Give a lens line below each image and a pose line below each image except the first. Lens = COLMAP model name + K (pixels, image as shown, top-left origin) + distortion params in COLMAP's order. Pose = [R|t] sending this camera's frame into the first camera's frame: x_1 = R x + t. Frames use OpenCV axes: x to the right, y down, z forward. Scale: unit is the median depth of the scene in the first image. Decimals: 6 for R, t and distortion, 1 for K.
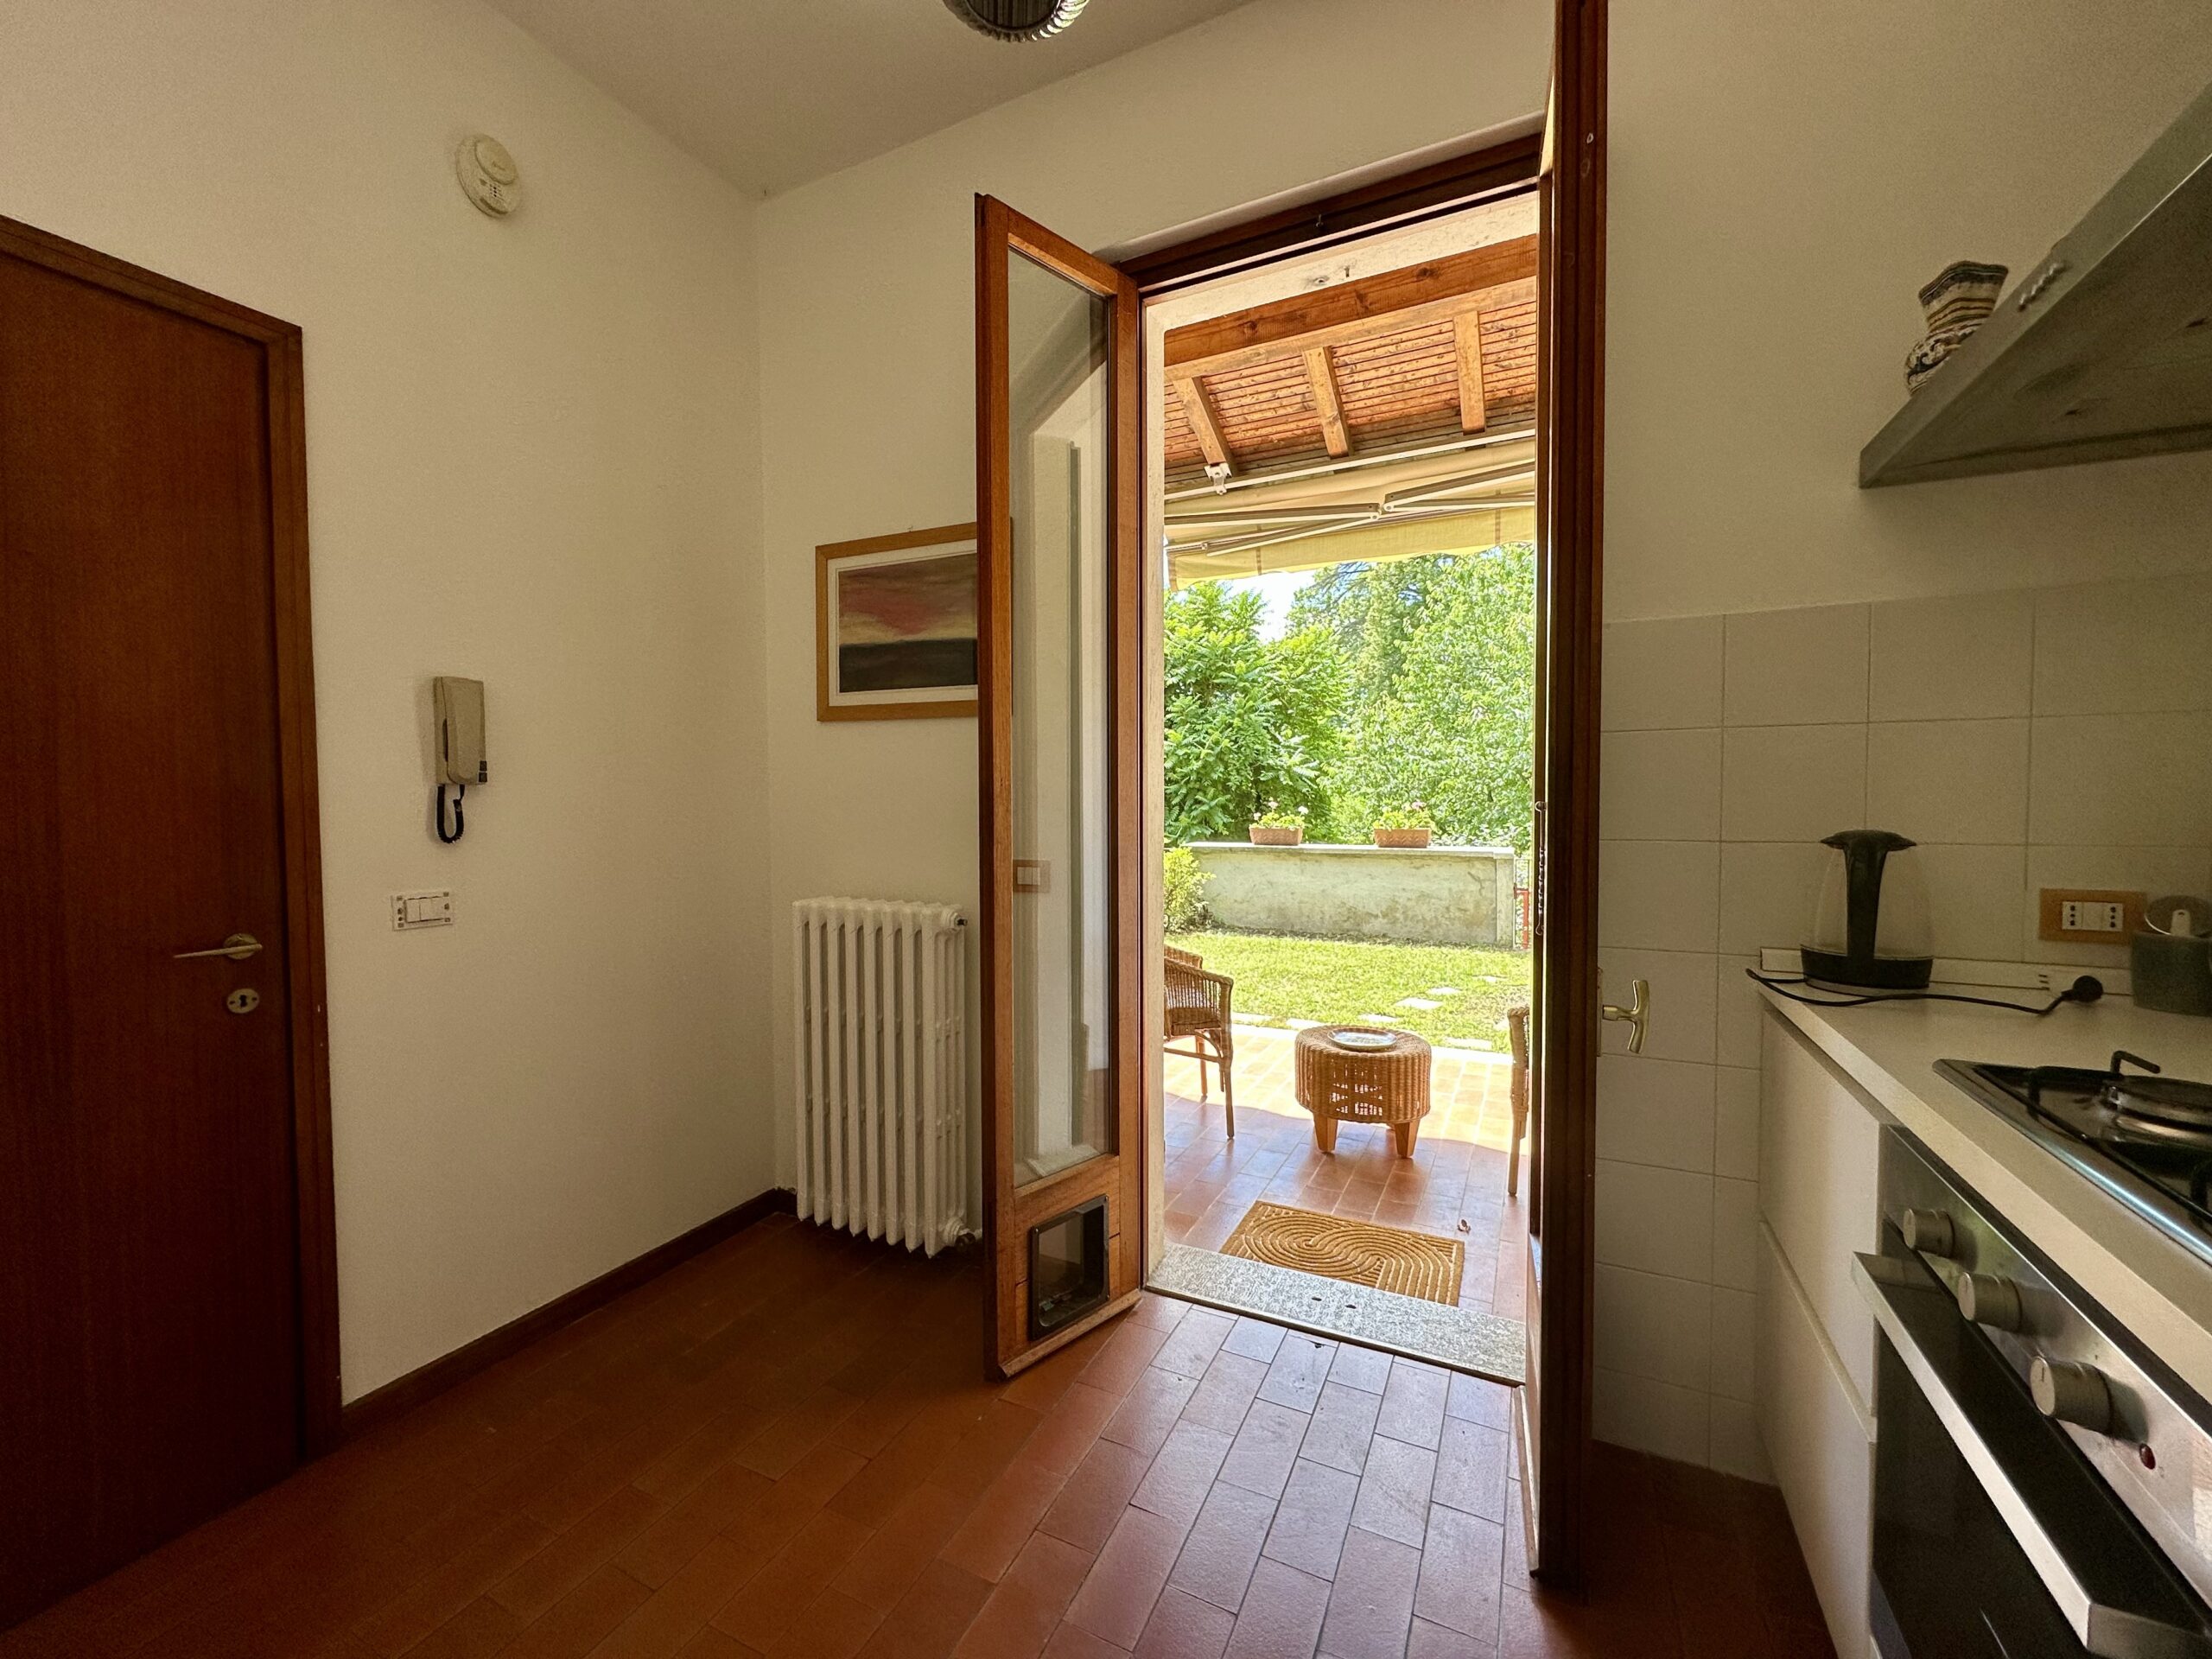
lens RADIAL K [[883.8, 0, 1106.0], [0, 883.8, 829.5], [0, 0, 1]] dist [-0.000977, 0.000111]
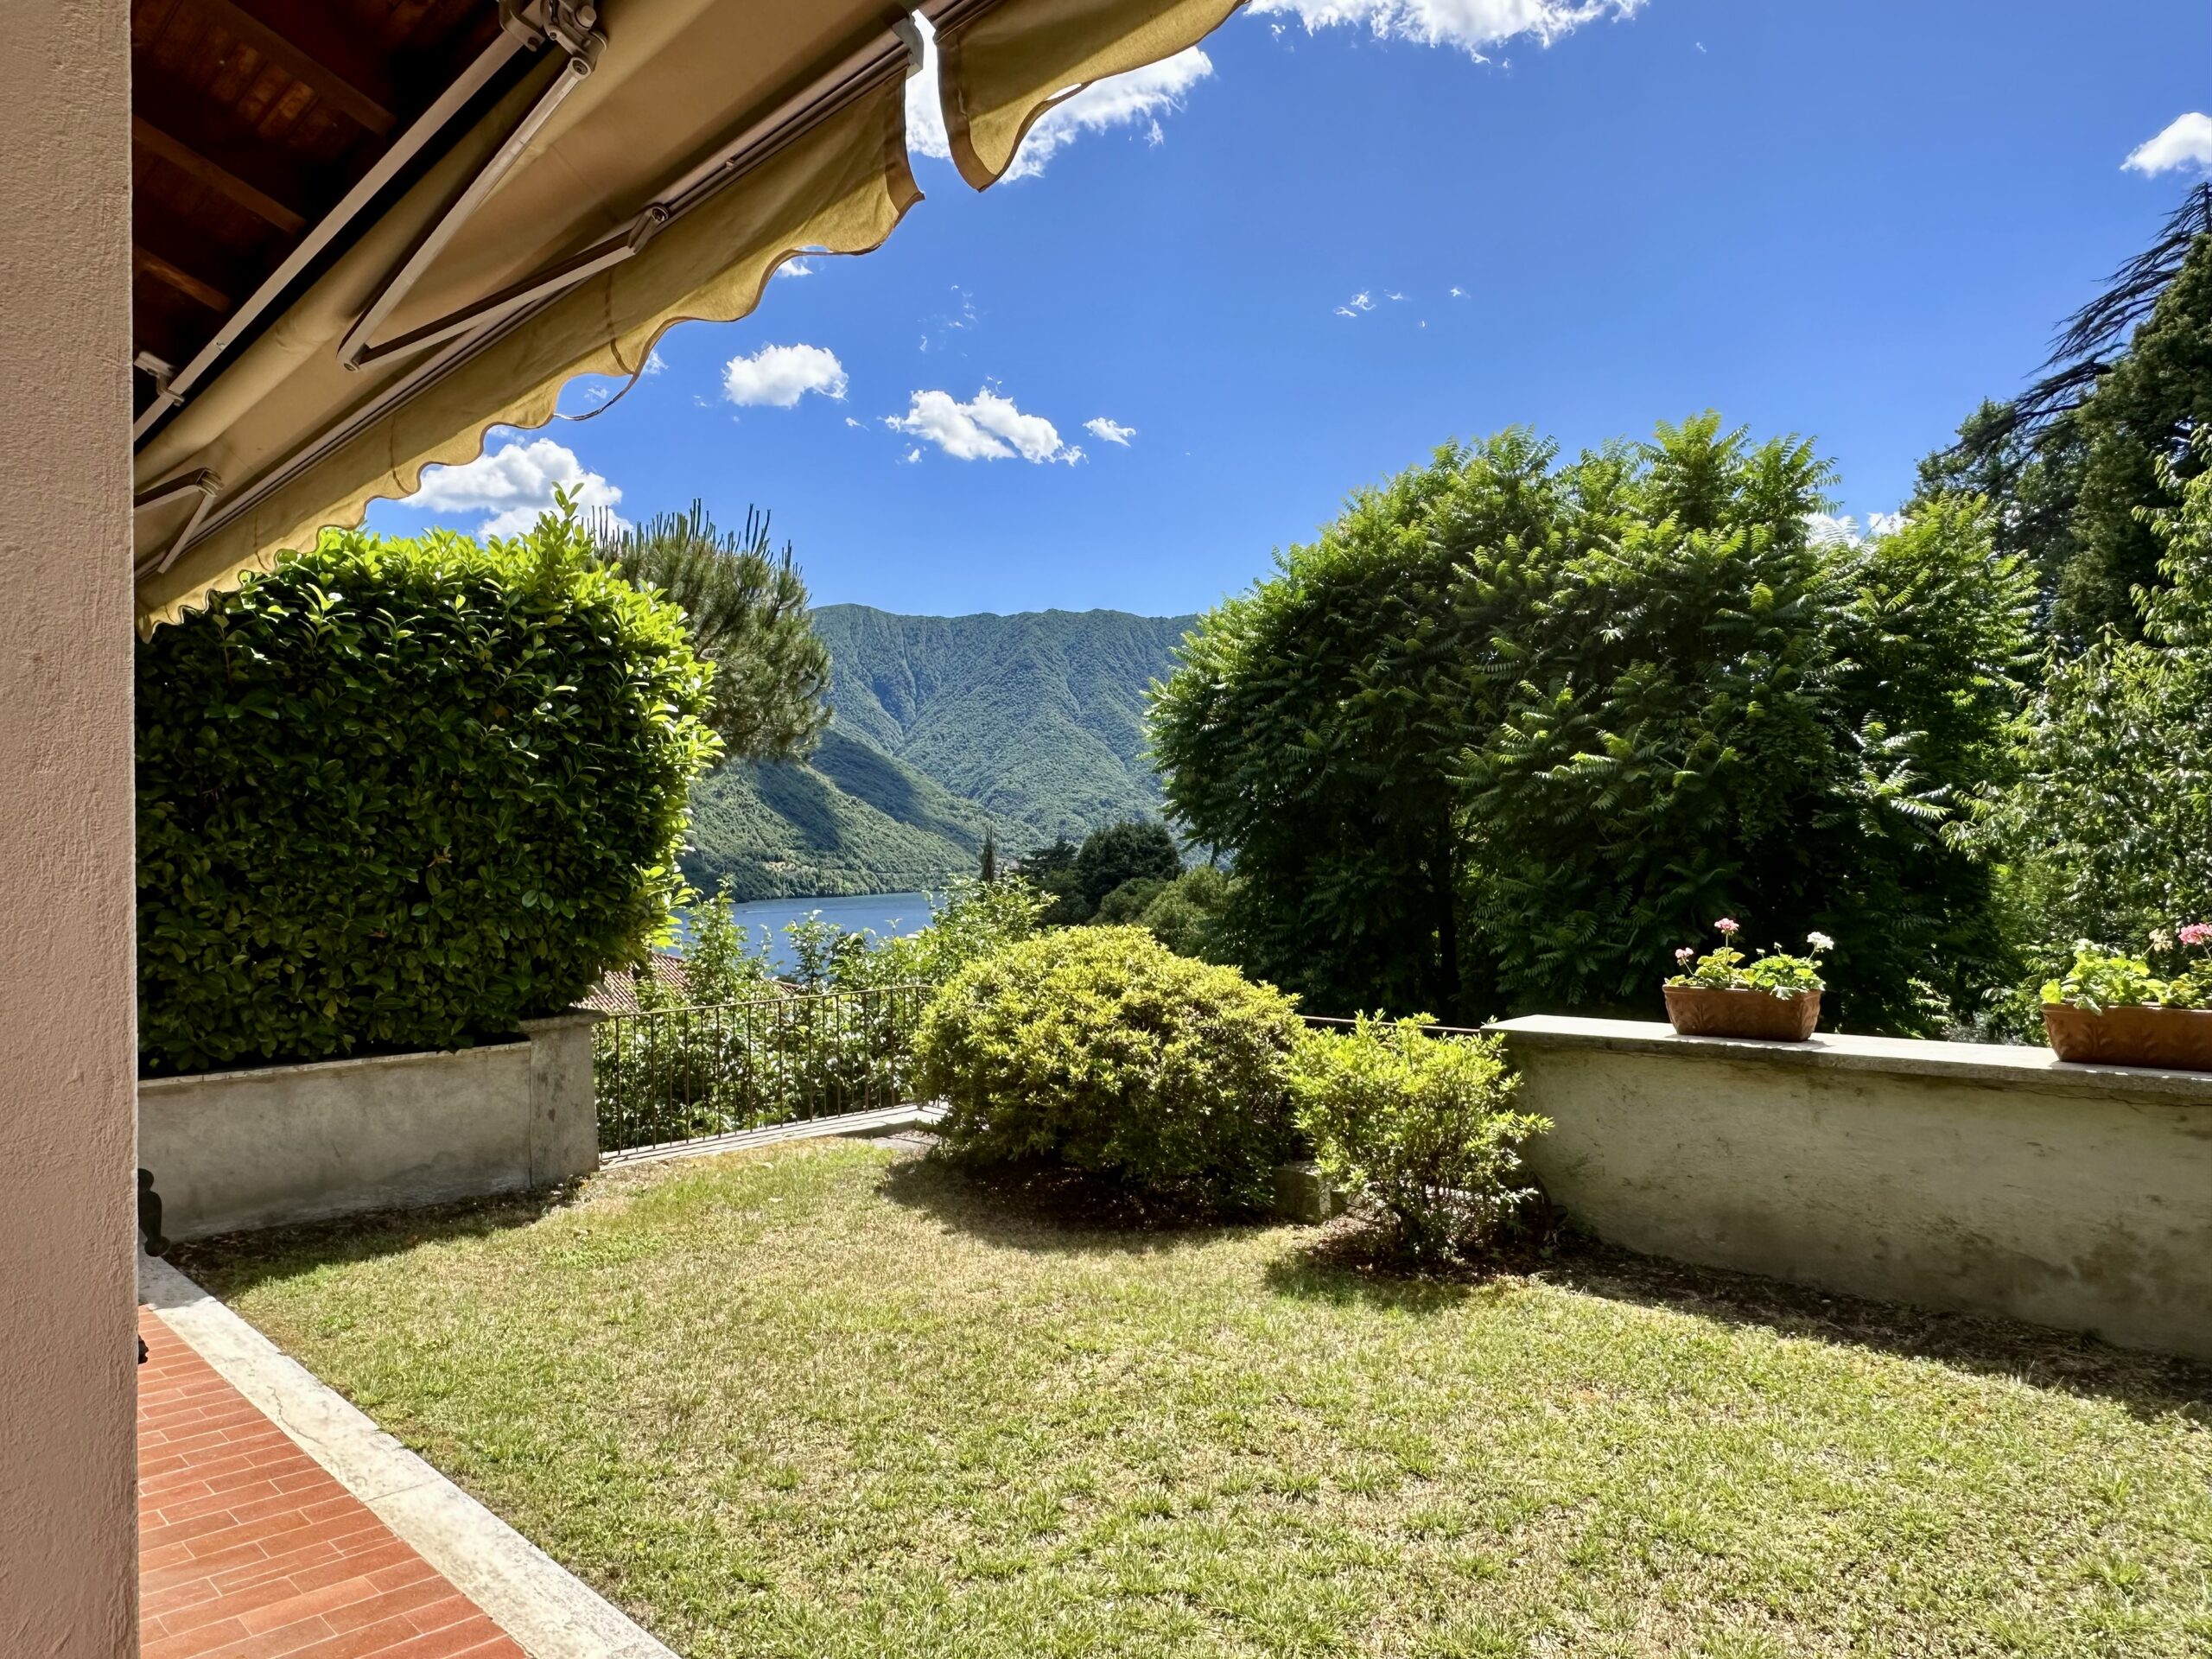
lens RADIAL K [[1427.4, 0, 1103.5], [0, 1427.4, 847.4], [0, 0, 1]] dist [-0.002365, -0.001951]
pose [[0.948448, -0.015853, -0.316536, 0.055834], [0.002889, 0.999139, -0.041383, -0.015500], [0.316919, 0.038335, 0.947677, 0.153278]]
